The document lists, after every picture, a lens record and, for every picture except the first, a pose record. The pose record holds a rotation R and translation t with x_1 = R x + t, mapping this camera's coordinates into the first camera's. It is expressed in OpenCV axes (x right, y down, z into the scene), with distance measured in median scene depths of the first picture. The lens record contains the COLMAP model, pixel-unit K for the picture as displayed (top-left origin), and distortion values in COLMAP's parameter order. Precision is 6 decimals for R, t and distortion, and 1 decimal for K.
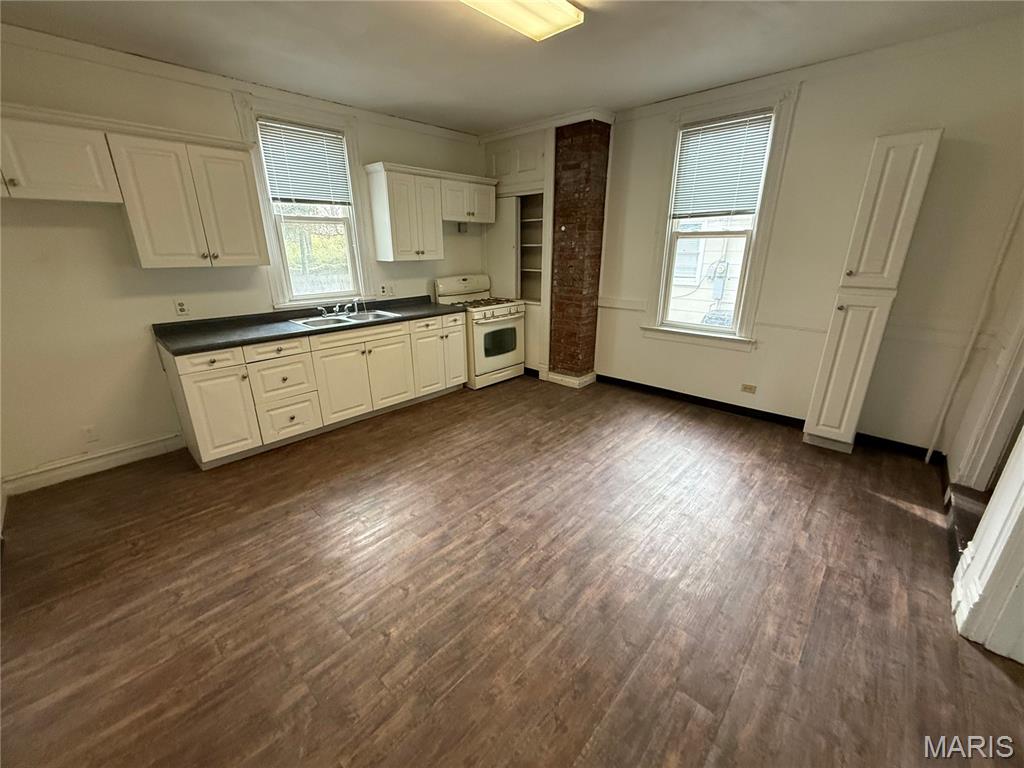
lens RADIAL K [[409.2, 0, 509.9], [0, 409.2, 384.3], [0, 0, 1]] dist [0.001395, -0.000083]
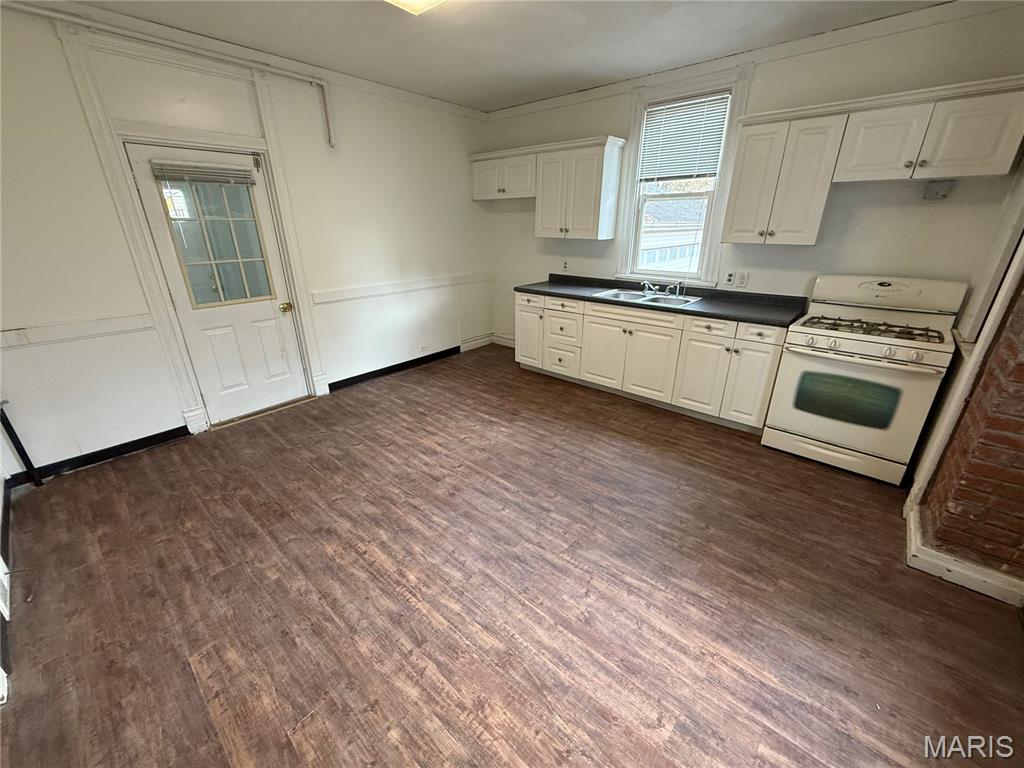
lens RADIAL K [[409.2, 0, 504.3], [0, 409.2, 382.9], [0, 0, 1]] dist [0.001395, -0.000083]
pose [[0.022542, 0.369101, -0.929116, 0.569254], [-0.319742, 0.883201, 0.343104, -0.199118], [0.947236, 0.289343, 0.137927, 0.568957]]
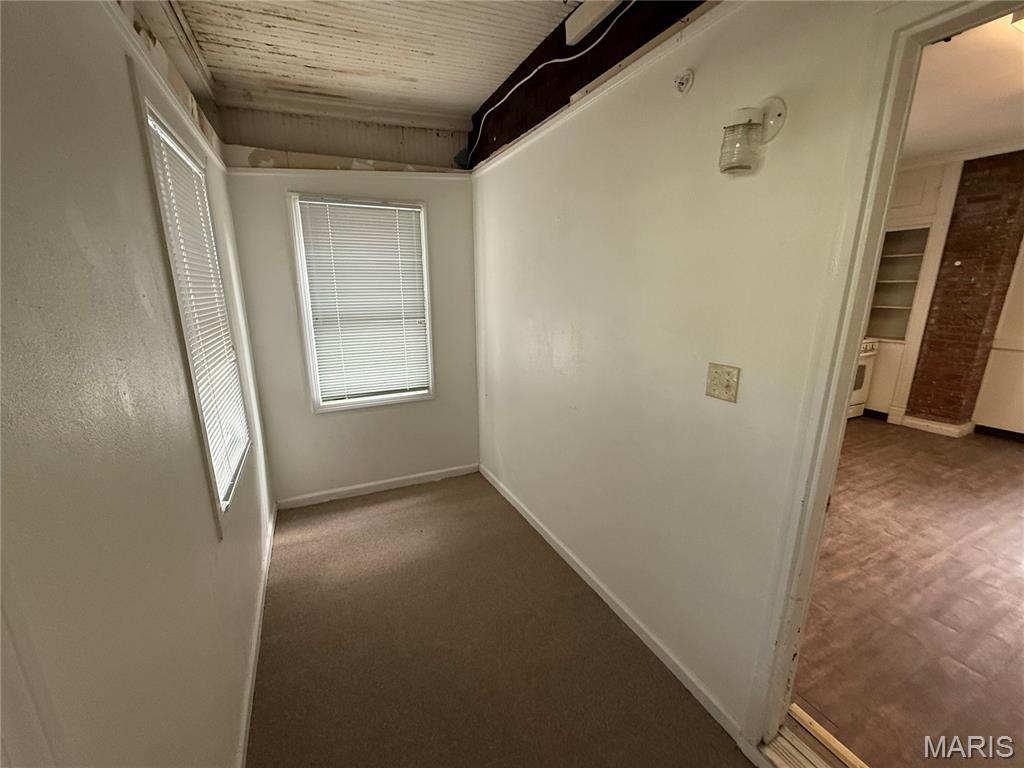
lens RADIAL K [[409.2, 0, 507.9], [0, 409.2, 385.2], [0, 0, 1]] dist [0.001395, -0.000083]
pose [[0.931324, 0.086159, -0.353854, -0.511374], [-0.117634, 0.990700, -0.068384, 0.084961], [0.344671, 0.105313, 0.932797, -0.211003]]
